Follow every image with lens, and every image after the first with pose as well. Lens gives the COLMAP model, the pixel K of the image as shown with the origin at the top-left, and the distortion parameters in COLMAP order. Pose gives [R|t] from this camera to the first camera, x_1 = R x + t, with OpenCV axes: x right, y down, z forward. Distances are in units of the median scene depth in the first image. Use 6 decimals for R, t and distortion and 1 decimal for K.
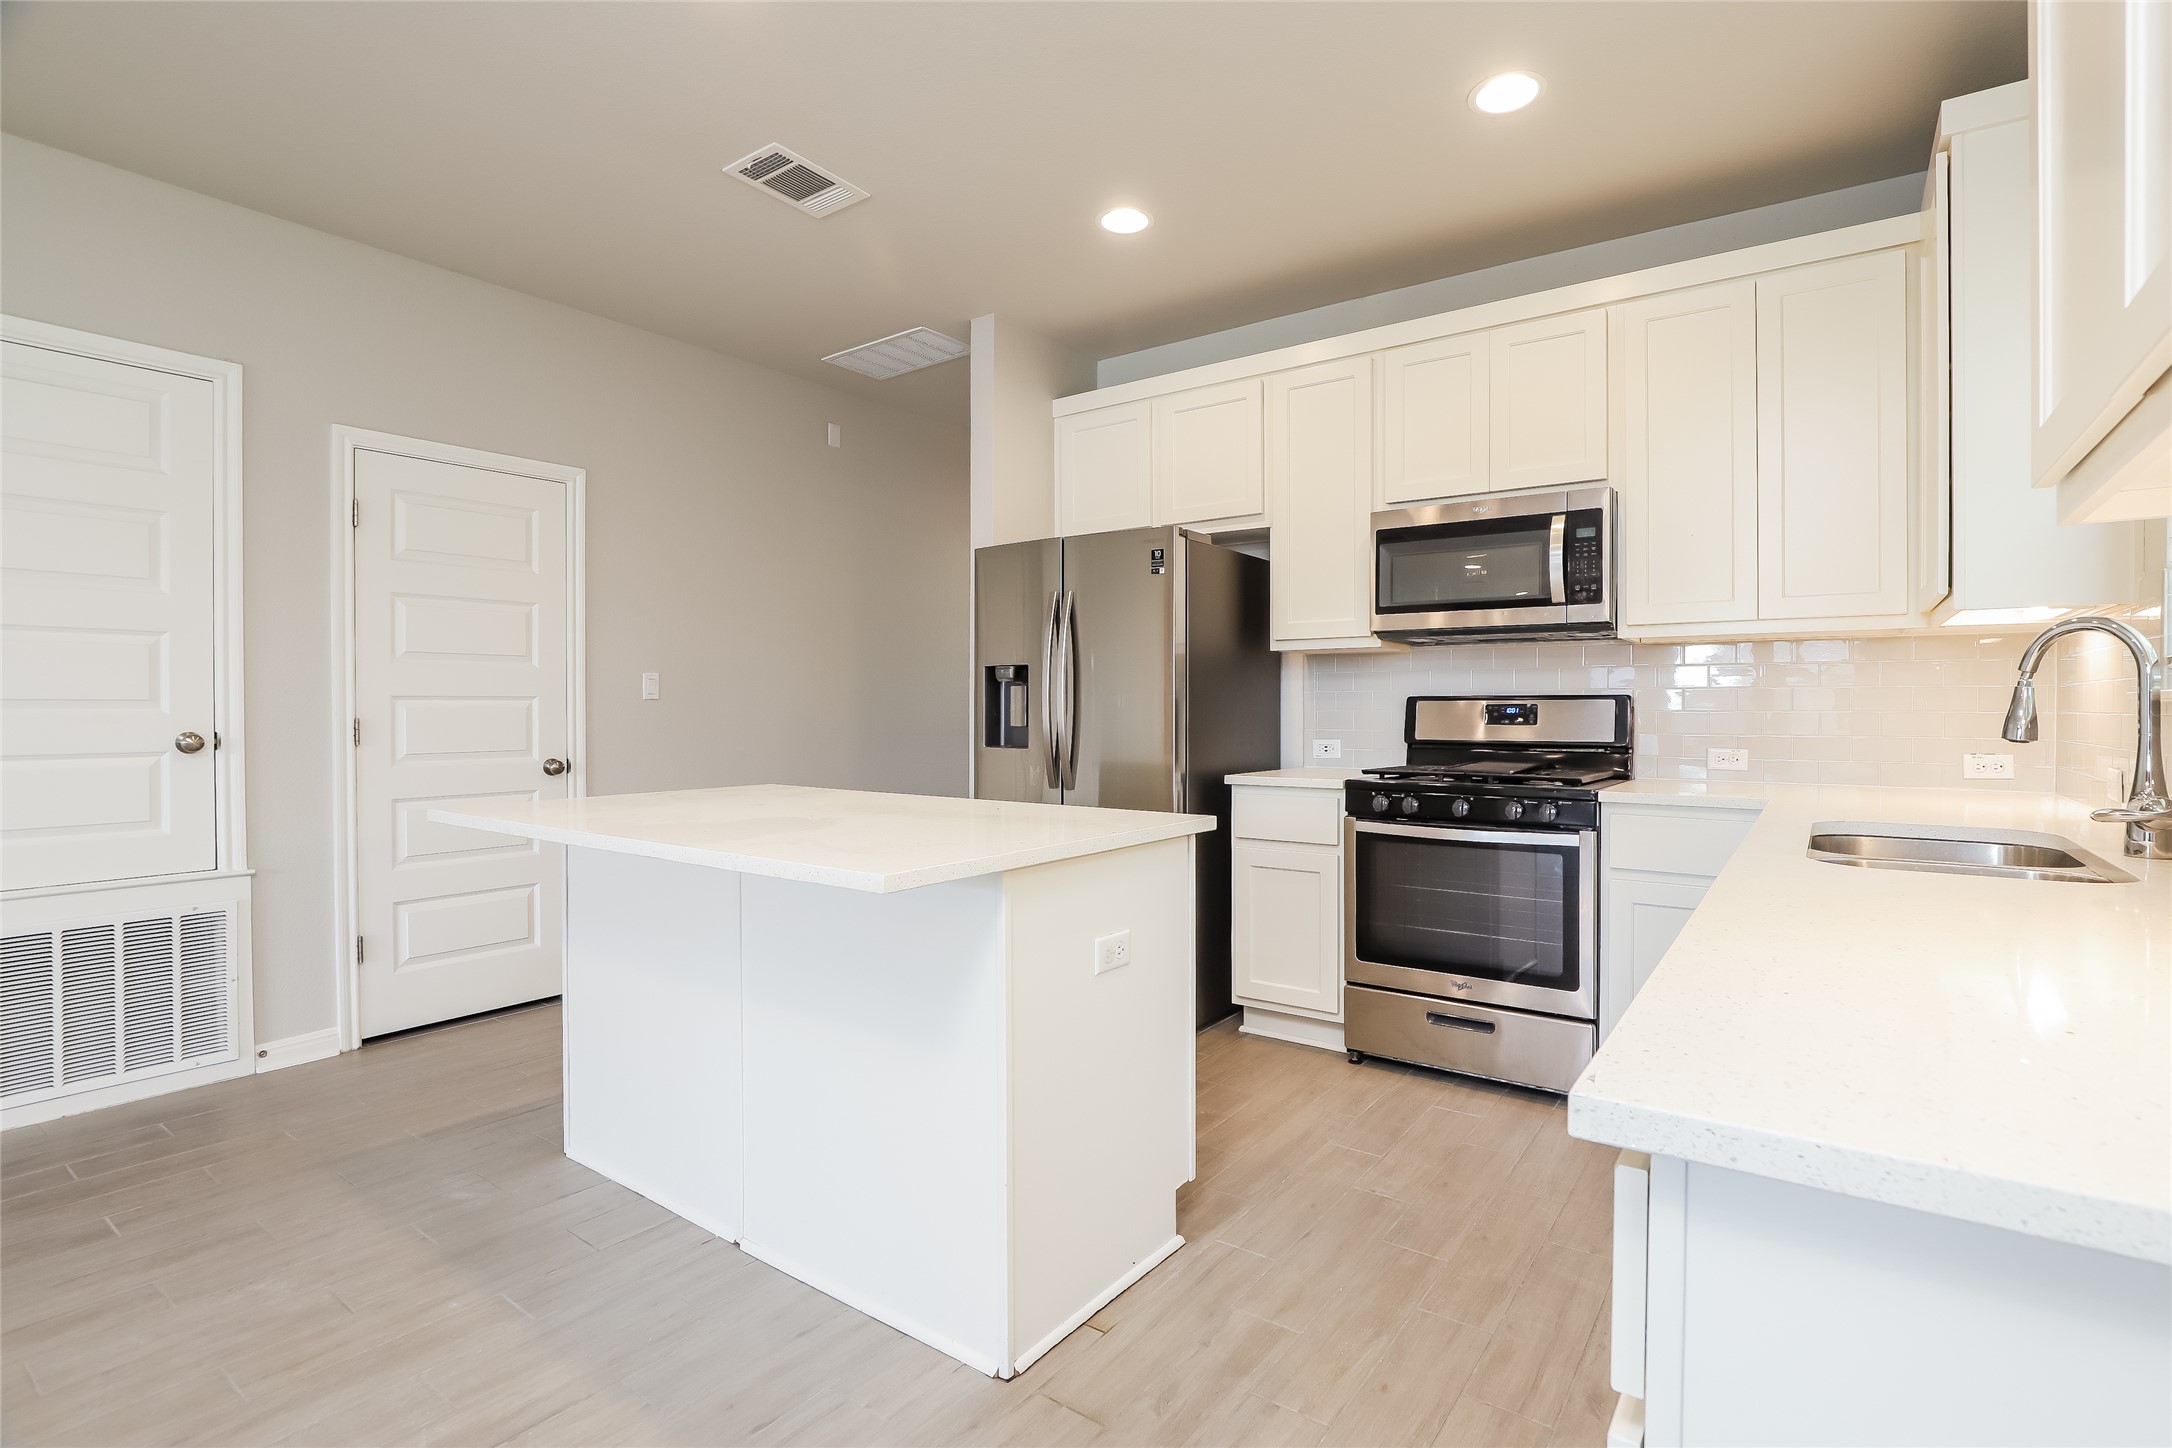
lens RADIAL K [[978.3, 0, 1079.4], [0, 978.3, 725.0], [0, 0, 1]] dist [-0.002058, -0.000388]
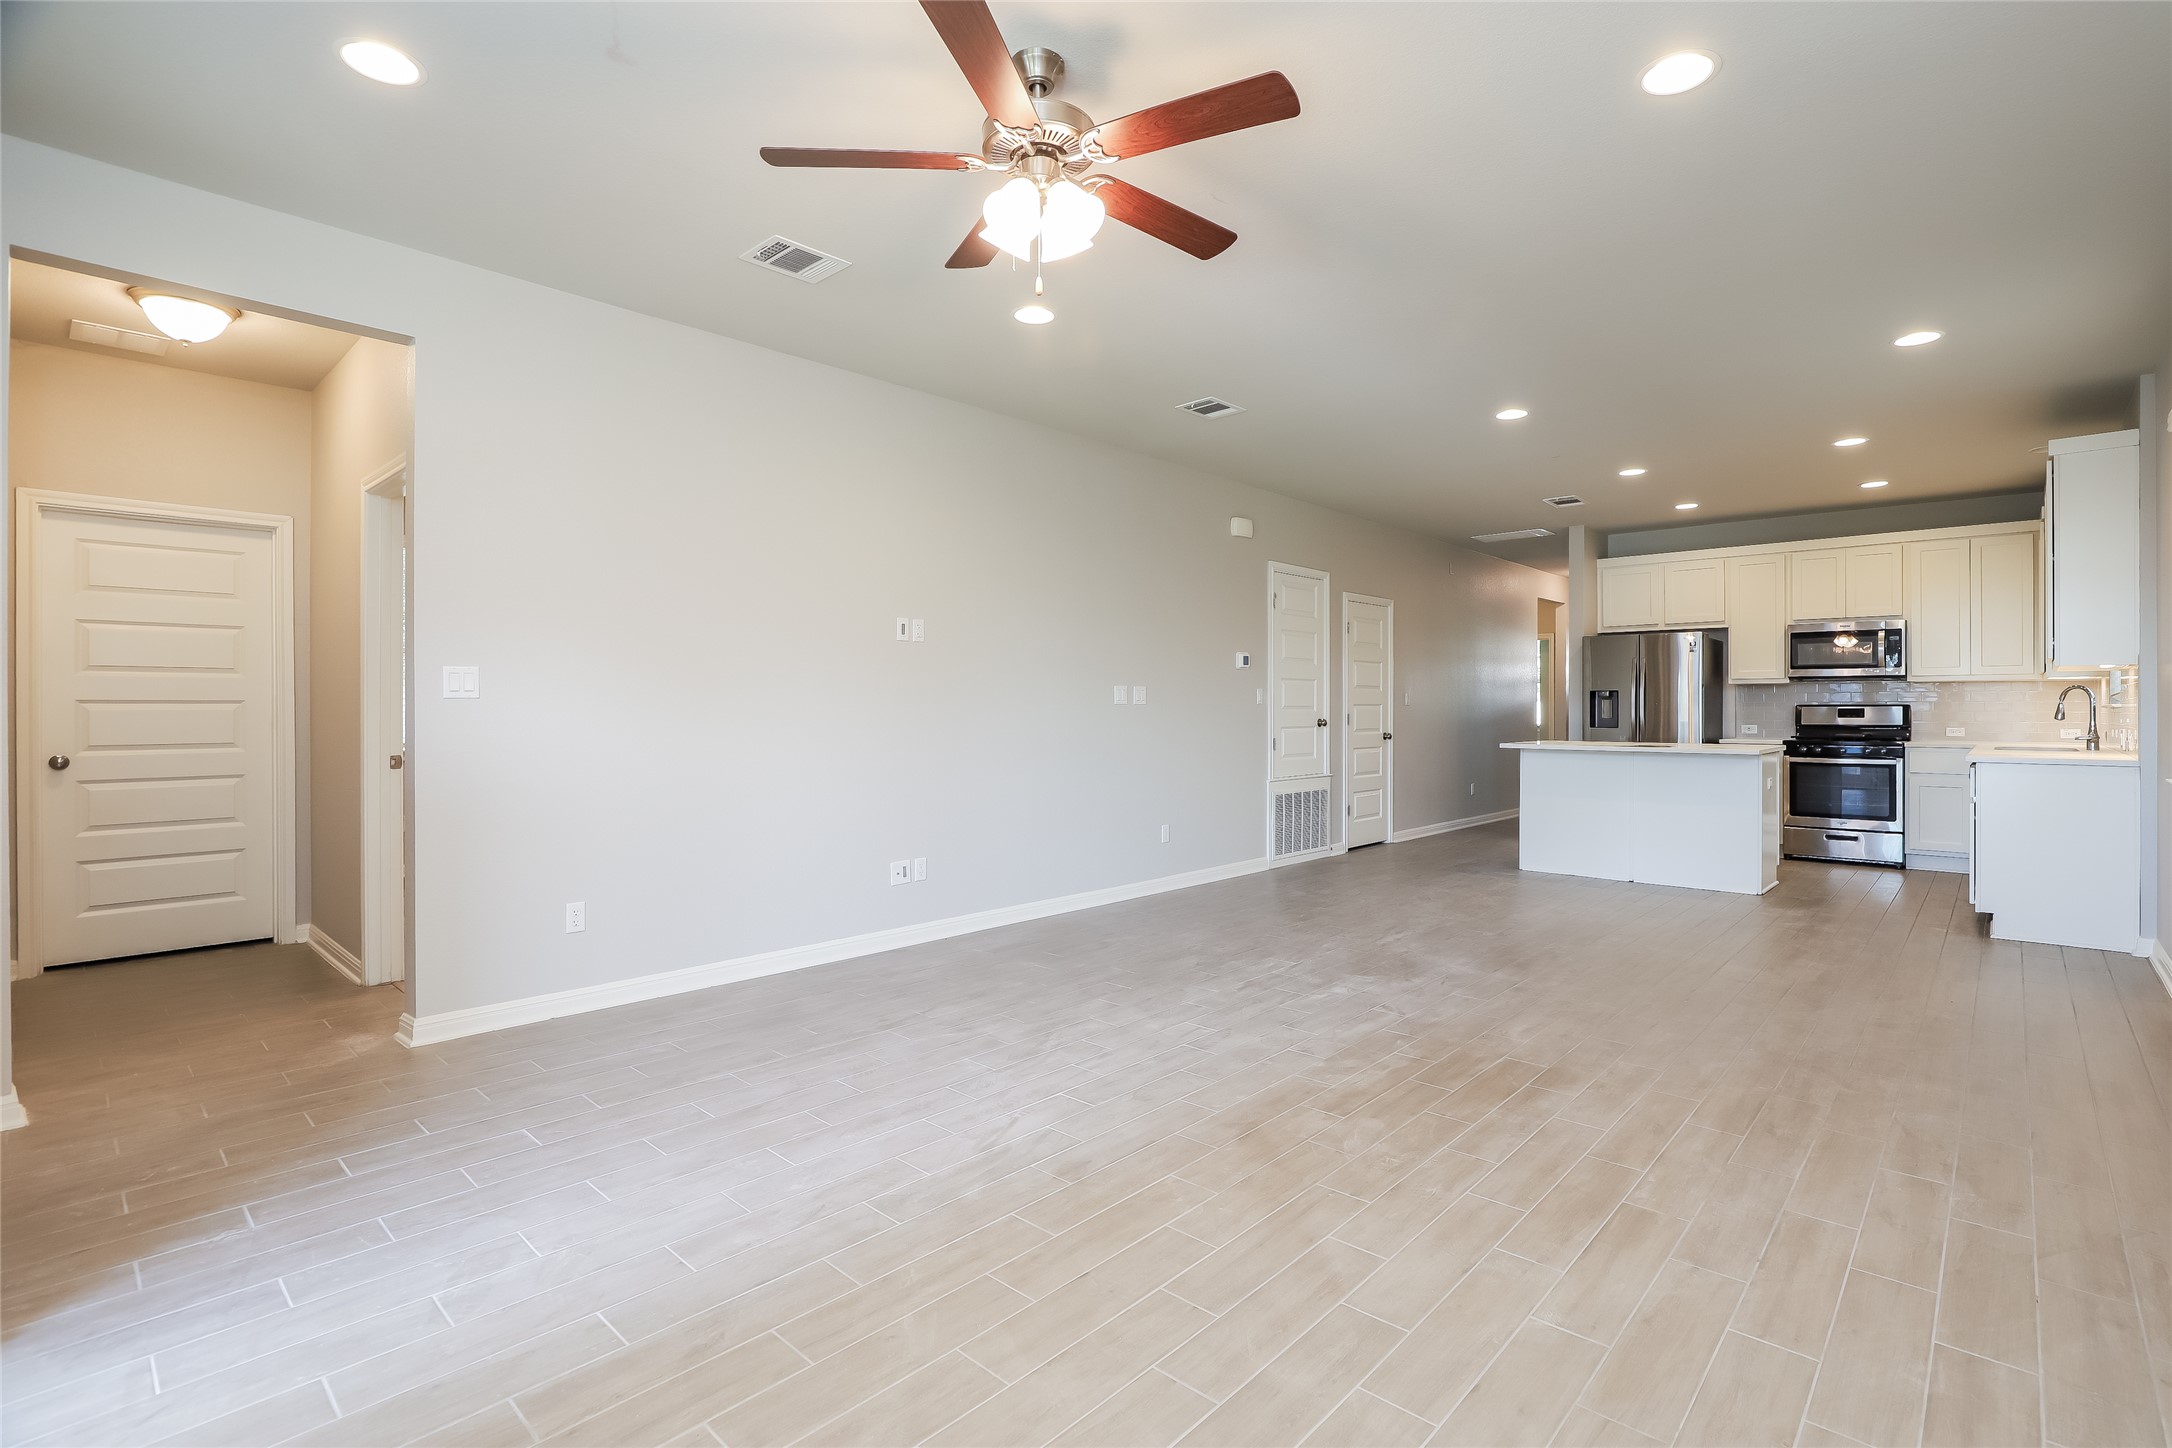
lens RADIAL K [[1026.1, 0, 1086.0], [0, 1026.1, 724.0], [0, 0, 1]] dist [-0.000986, 0.000512]
pose [[0.997325, 0.001608, -0.073075, -1.257929], [-0.001977, 0.999986, -0.004981, 0.033109], [0.073065, 0.005112, 0.997314, -1.635999]]
